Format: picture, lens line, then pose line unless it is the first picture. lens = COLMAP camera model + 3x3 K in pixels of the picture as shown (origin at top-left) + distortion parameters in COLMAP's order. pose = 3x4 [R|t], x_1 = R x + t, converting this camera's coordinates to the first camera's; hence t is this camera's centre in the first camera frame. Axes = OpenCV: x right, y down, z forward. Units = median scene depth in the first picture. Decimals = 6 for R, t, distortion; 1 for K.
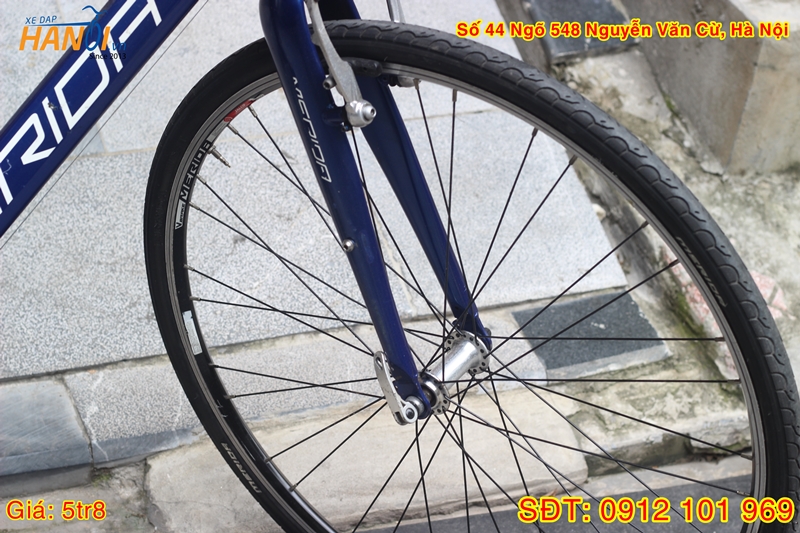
lens RADIAL K [[1887.1, 0, 400.0], [0, 1887.1, 266.5], [0, 0, 1]] dist [-0.112337, 0.581348]
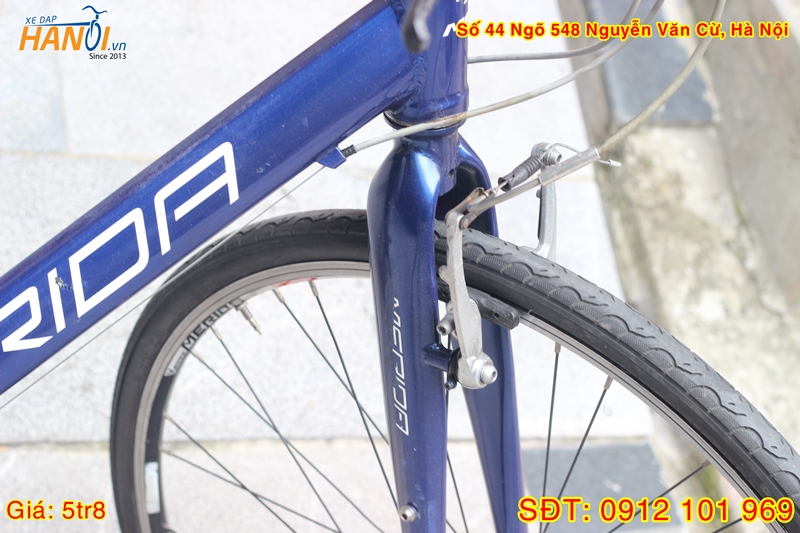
lens RADIAL K [[1912.7, 0, 400.0], [0, 1912.7, 266.5], [0, 0, 1]] dist [-0.145253, 0.563604]
pose [[0.971385, 0.216460, 0.097753, -0.119841], [-0.226542, 0.968041, 0.107590, -0.177910], [-0.071340, -0.126656, 0.989378, 0.257941]]
